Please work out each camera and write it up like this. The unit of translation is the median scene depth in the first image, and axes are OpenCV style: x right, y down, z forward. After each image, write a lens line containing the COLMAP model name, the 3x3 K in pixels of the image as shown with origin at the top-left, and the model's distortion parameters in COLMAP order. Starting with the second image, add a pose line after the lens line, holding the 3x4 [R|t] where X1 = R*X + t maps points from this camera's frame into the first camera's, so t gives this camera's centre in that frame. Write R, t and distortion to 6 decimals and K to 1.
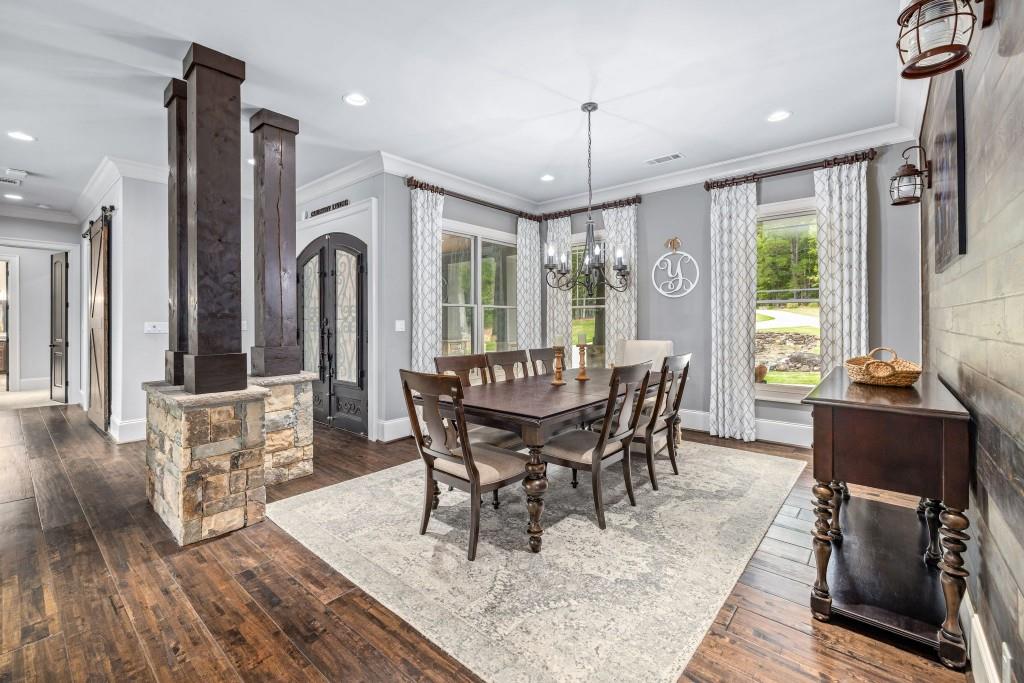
lens RADIAL K [[428.0, 0, 491.8], [0, 428.0, 324.3], [0, 0, 1]] dist [-0.002903, -0.000331]
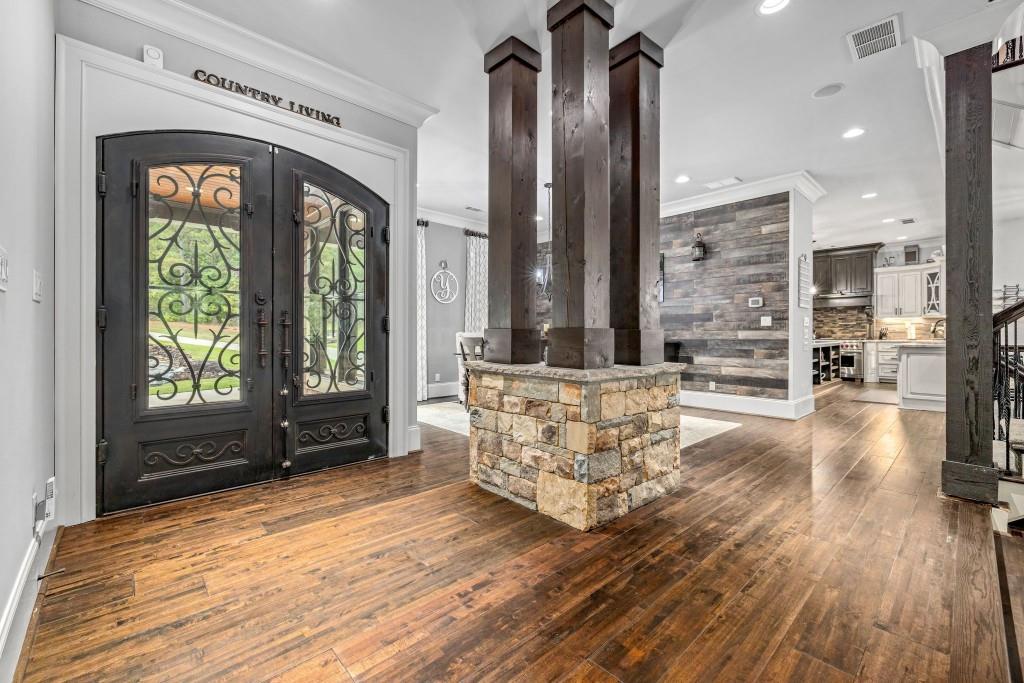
lens RADIAL K [[428.0, 0, 508.6], [0, 428.0, 338.7], [0, 0, 1]] dist [-0.002903, -0.000331]
pose [[0.109339, -0.003978, 0.993997, -2.014934], [-0.001488, 0.999990, 0.004166, 0.100129], [-0.994003, -0.001935, 0.109332, 1.378353]]
